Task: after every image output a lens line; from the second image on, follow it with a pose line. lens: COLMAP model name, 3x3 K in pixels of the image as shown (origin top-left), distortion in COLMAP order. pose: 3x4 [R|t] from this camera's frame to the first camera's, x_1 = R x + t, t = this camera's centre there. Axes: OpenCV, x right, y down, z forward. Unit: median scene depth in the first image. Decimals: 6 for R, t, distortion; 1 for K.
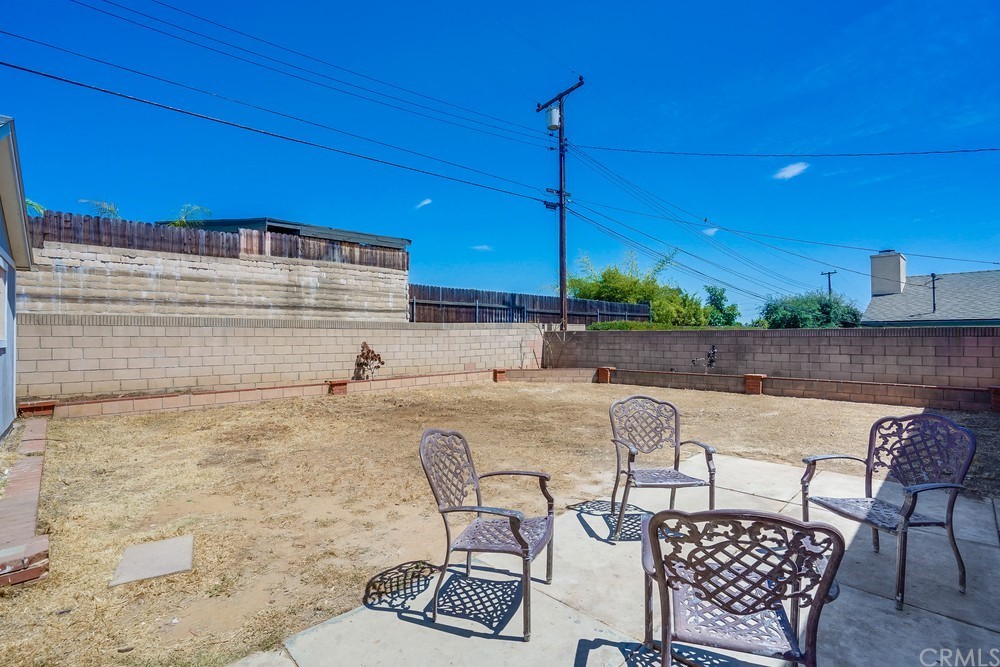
lens RADIAL K [[462.2, 0, 498.0], [0, 462.2, 334.2], [0, 0, 1]] dist [-0.063339, 0.025280]
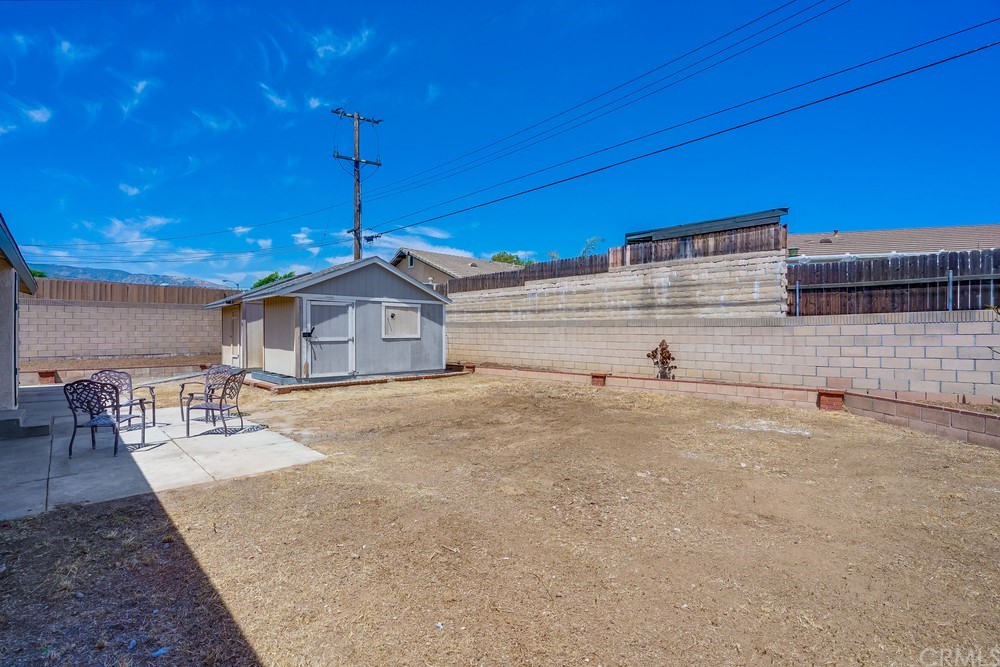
lens RADIAL K [[467.8, 0, 530.2], [0, 467.8, 325.9], [0, 0, 1]] dist [-0.088872, 0.026992]
pose [[0.047401, -0.005793, -0.998859, 0.655720], [0.005714, 0.999968, -0.005528, -0.009020], [0.998860, -0.005446, 0.047433, 0.651276]]
